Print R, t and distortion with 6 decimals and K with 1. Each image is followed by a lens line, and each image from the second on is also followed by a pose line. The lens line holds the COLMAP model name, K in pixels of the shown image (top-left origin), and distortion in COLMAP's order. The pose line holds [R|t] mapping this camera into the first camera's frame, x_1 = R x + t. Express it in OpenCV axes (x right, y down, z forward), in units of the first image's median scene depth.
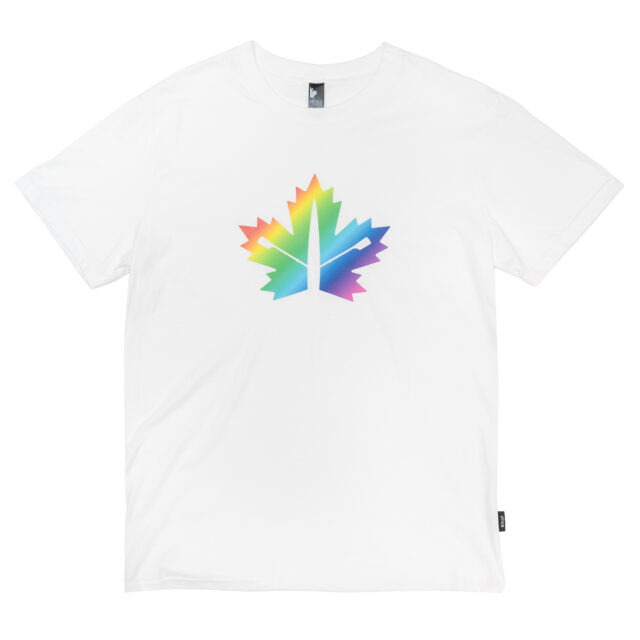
lens RADIAL K [[970.8, 0, 321.8], [0, 970.8, 316.2], [0, 0, 1]] dist [0.025799, 0.000000]
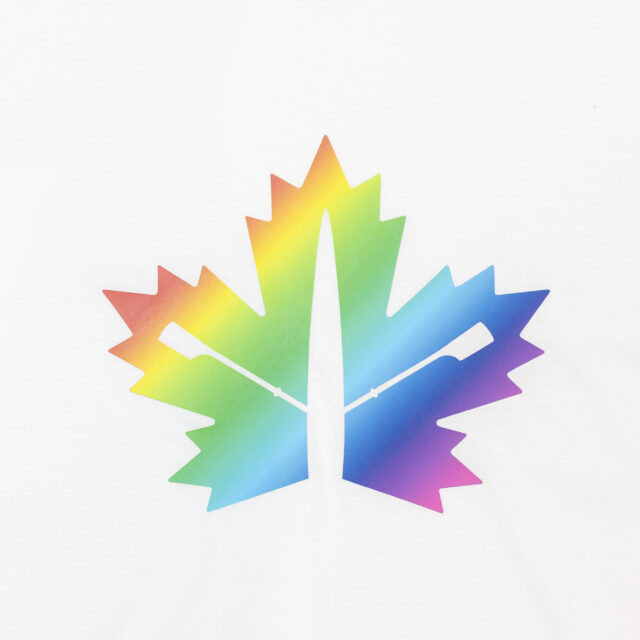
lens RADIAL K [[970.8, 0, 313.1], [0, 970.8, 320.9], [0, 0, 1]] dist [0.025799, 0.000000]
pose [[0.999658, -0.010857, -0.023801, -0.004315], [0.007036, 0.987873, -0.155106, -0.029574], [0.025196, 0.154886, 0.987611, 0.663976]]
